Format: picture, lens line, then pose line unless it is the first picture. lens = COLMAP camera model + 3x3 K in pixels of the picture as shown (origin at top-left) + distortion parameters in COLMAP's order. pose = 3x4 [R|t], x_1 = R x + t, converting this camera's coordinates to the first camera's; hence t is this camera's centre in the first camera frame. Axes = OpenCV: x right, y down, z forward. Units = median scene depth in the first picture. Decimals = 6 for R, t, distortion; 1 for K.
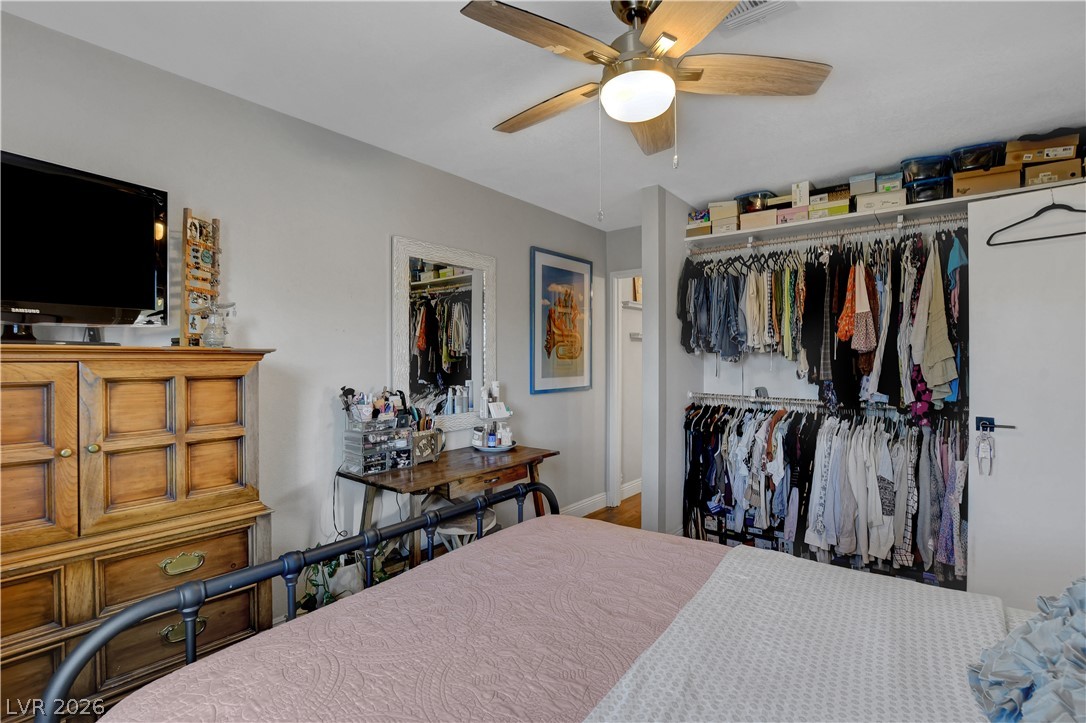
lens RADIAL K [[489.4, 0, 541.2], [0, 489.4, 358.0], [0, 0, 1]] dist [-0.026893, 0.000918]
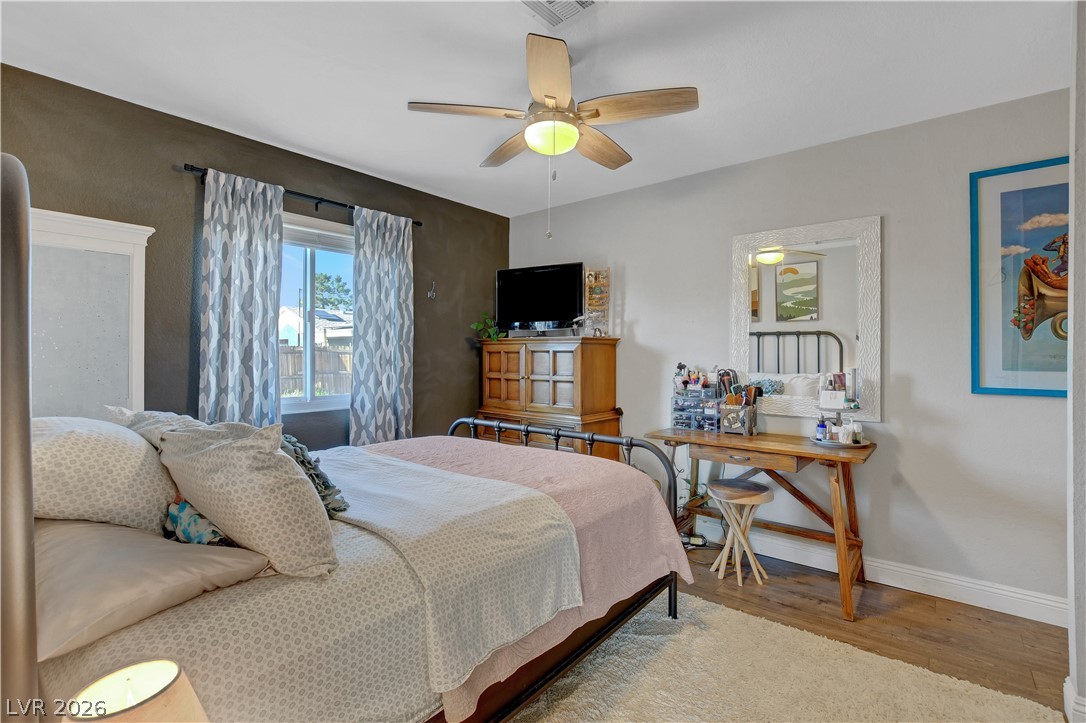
lens RADIAL K [[489.4, 0, 541.2], [0, 489.4, 358.0], [0, 0, 1]] dist [-0.026893, 0.000918]
pose [[0.002170, 0.012993, -0.999913, 0.599869], [-0.000954, 0.999915, 0.012991, 0.017192], [0.999997, 0.000925, 0.002182, 0.375886]]
